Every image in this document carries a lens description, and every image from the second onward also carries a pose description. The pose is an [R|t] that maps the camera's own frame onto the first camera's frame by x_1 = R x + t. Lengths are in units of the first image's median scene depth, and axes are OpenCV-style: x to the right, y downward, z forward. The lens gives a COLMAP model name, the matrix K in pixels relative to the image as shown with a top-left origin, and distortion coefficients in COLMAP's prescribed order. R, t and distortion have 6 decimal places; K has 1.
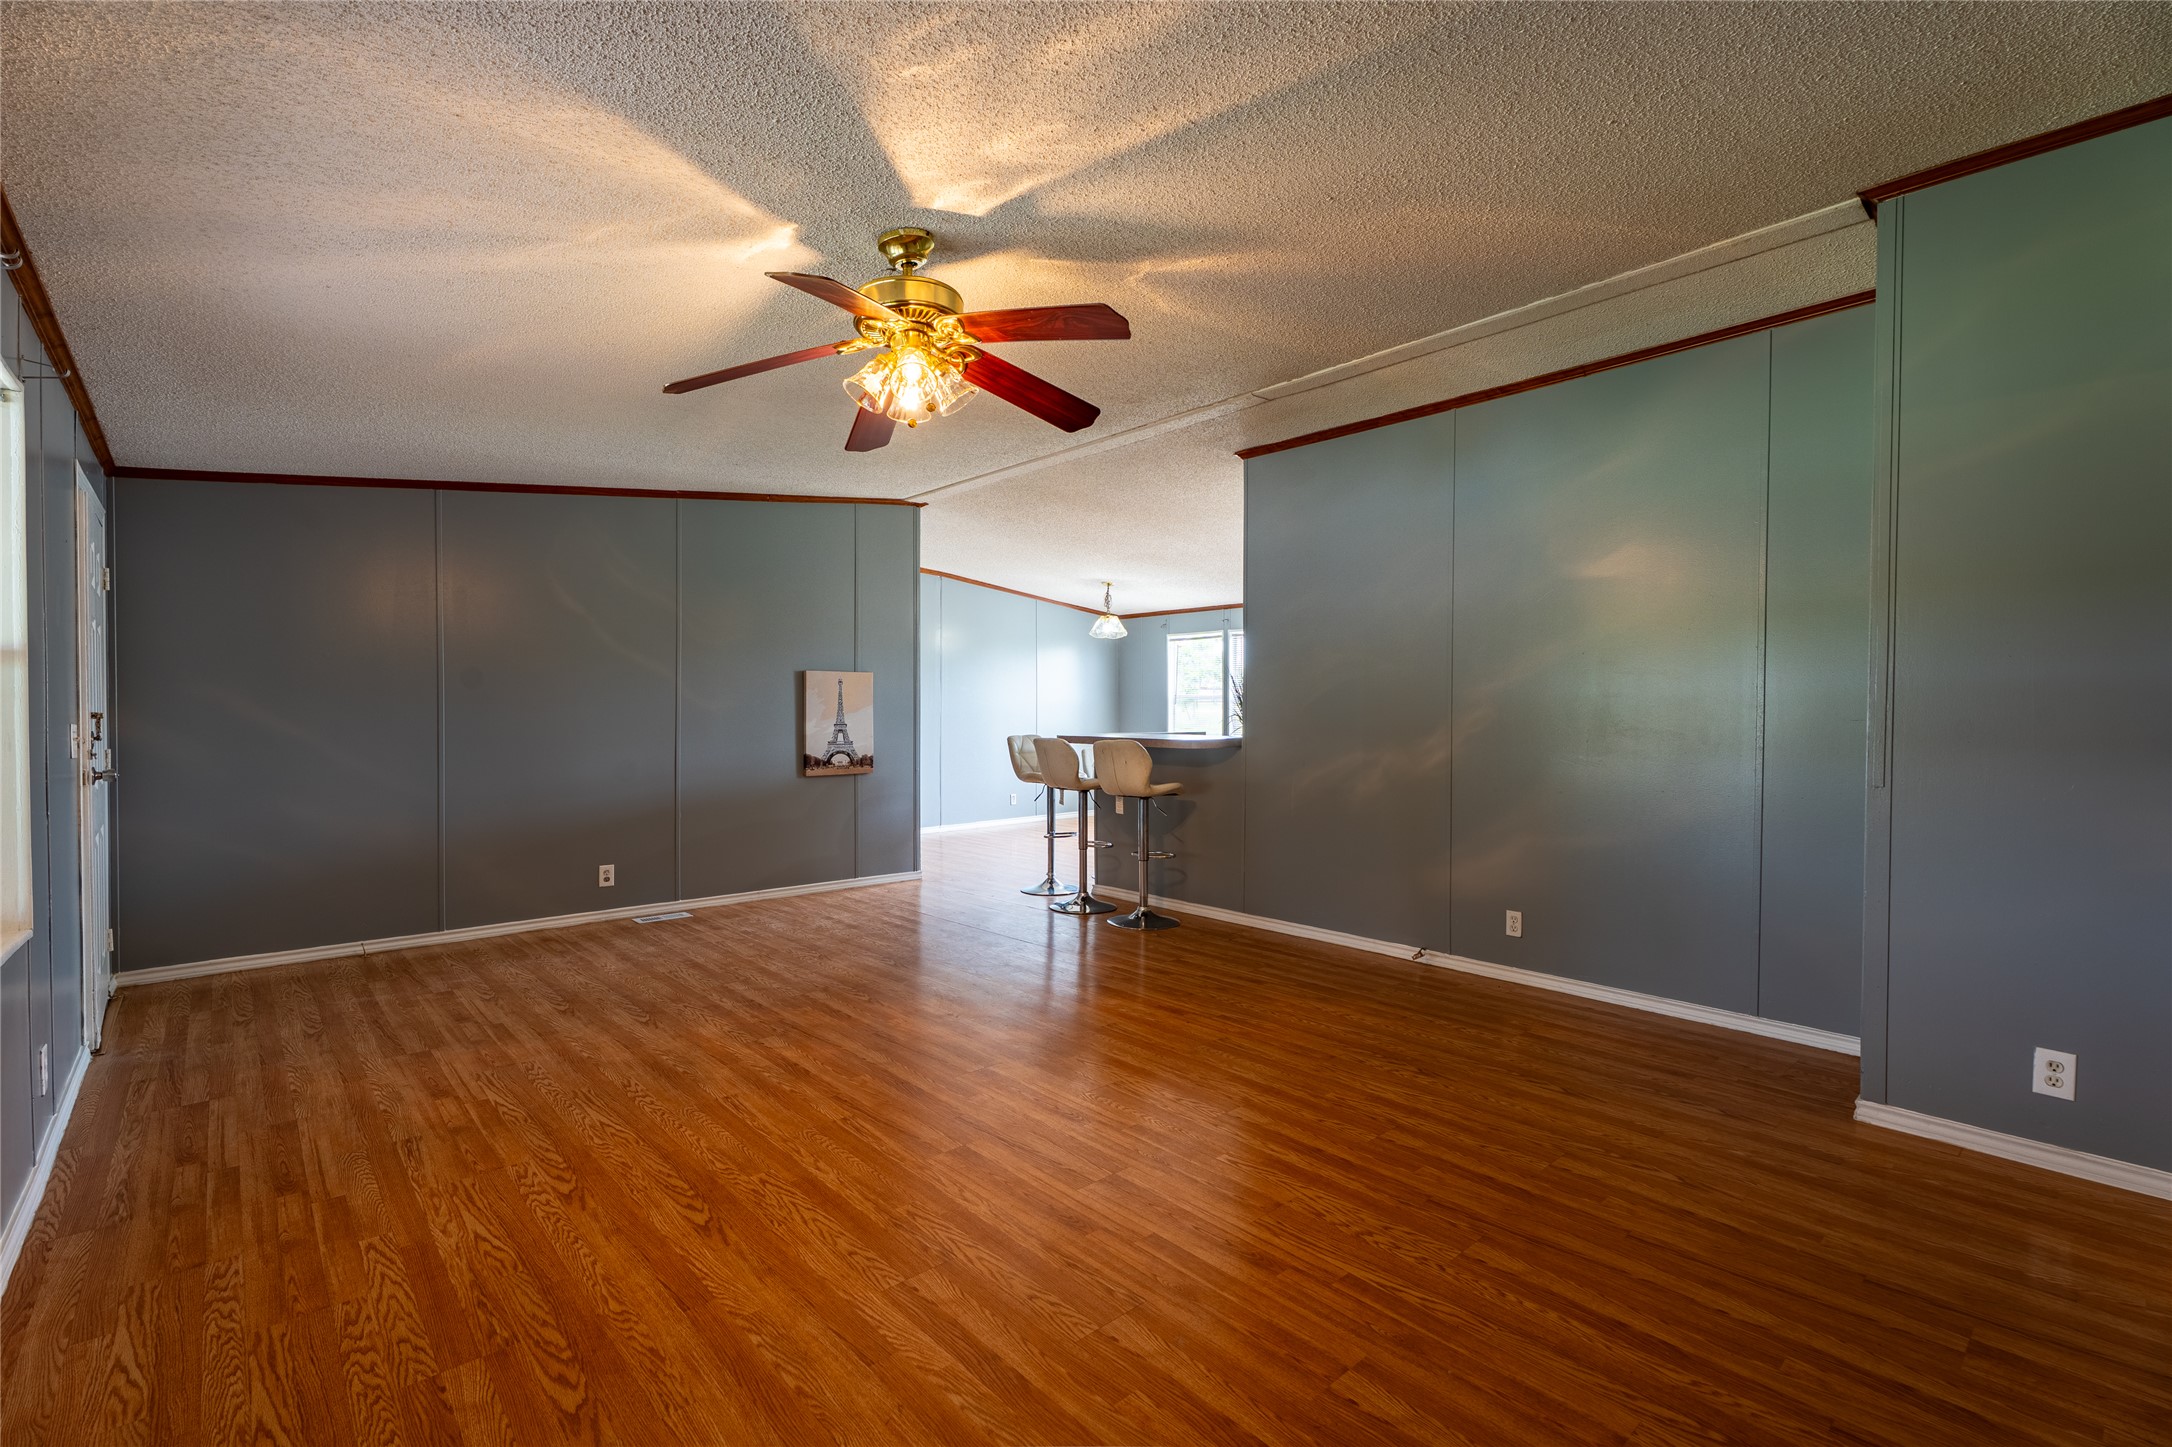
lens RADIAL K [[962.0, 0, 1075.3], [0, 962.0, 726.9], [0, 0, 1]] dist [0.006130, -0.001638]
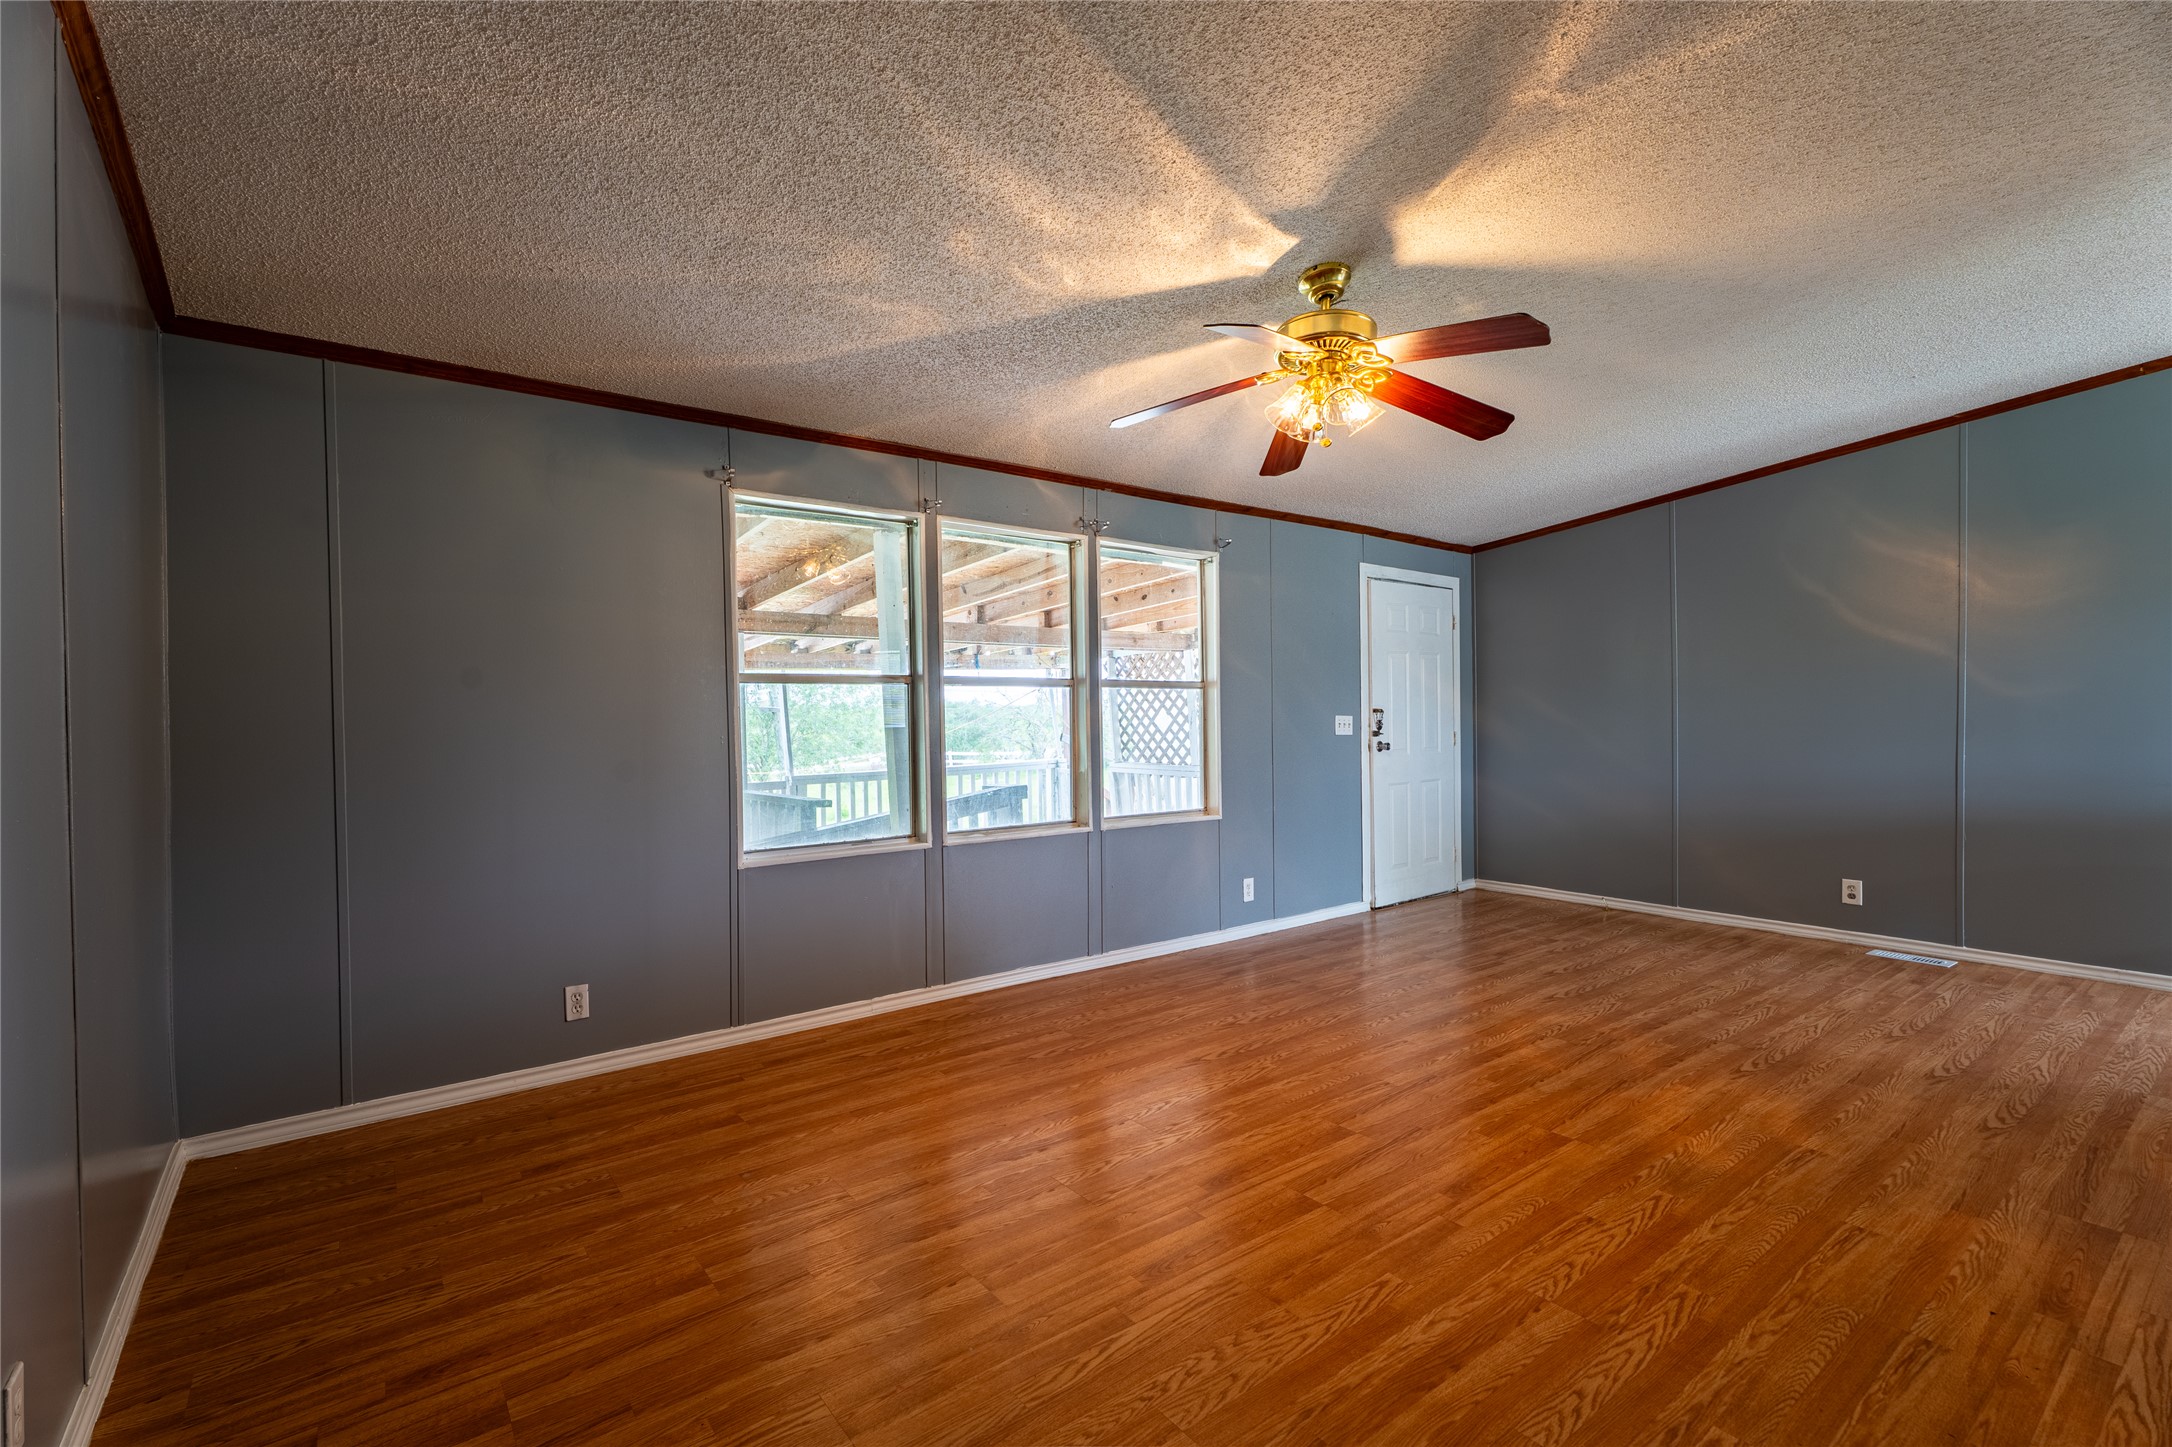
lens RADIAL K [[962.0, 0, 1071.1], [0, 962.0, 719.9], [0, 0, 1]] dist [0.006130, -0.001638]
pose [[-0.081408, 0.005602, -0.996665, 0.825806], [-0.004849, 0.999970, 0.006017, -0.004566], [0.996669, 0.005323, -0.081379, 0.701748]]
